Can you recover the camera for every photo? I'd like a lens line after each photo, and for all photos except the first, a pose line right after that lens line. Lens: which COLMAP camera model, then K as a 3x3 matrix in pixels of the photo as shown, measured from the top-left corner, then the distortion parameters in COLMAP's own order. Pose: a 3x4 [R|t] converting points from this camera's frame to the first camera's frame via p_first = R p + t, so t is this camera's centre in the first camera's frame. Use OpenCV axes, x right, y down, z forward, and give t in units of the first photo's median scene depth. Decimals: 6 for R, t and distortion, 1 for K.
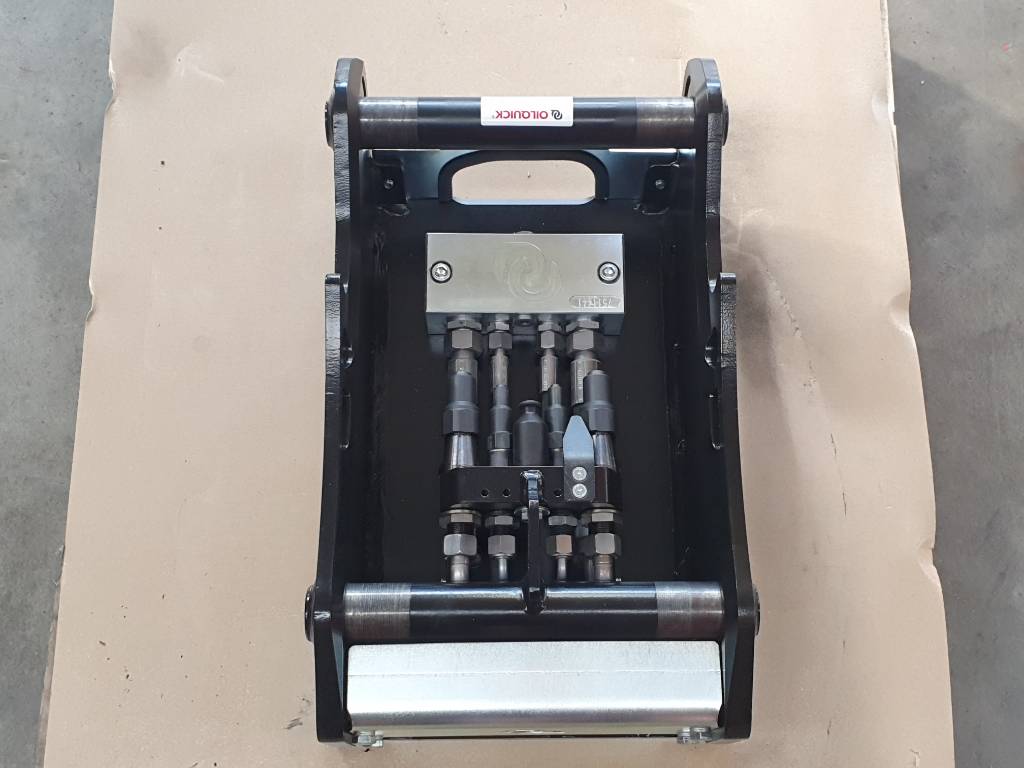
lens RADIAL K [[1310.9, 0, 505.2], [0, 1310.9, 388.5], [0, 0, 1]] dist [0.032282, 0.000000]
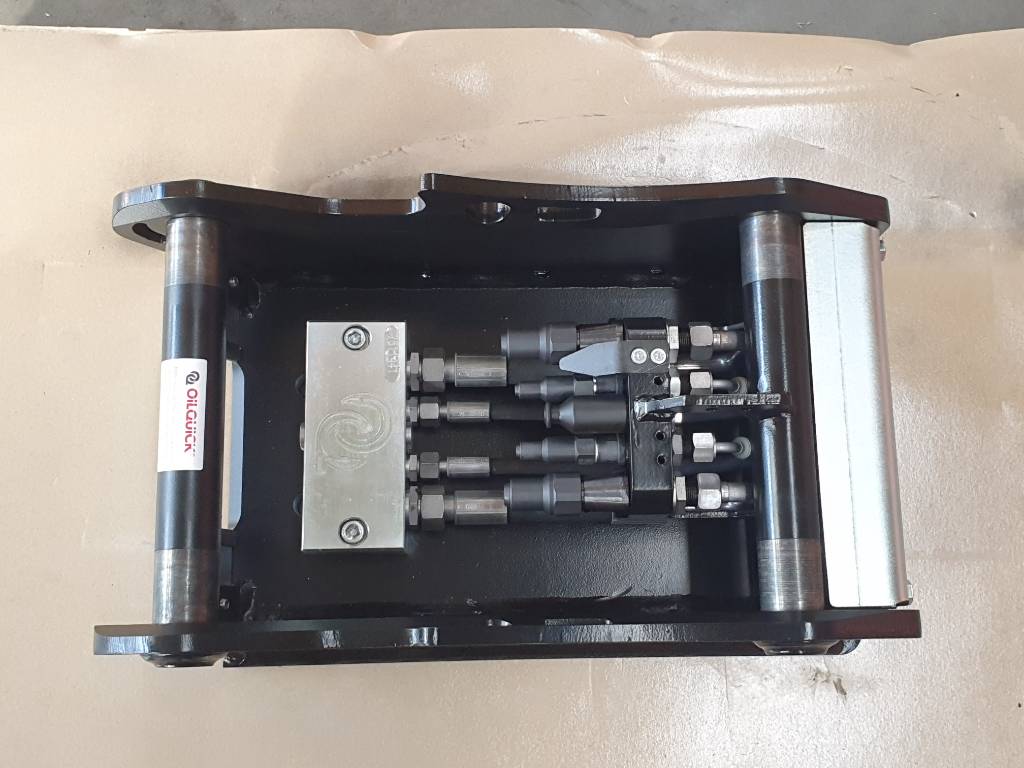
lens RADIAL K [[1310.9, 0, 530.5], [0, 1310.9, 374.0], [0, 0, 1]] dist [0.032282, 0.000000]
pose [[-0.013998, -0.981755, 0.189634, -0.112118], [0.938423, 0.052577, 0.341465, -0.278772], [-0.345206, 0.182737, 0.920565, 0.163967]]
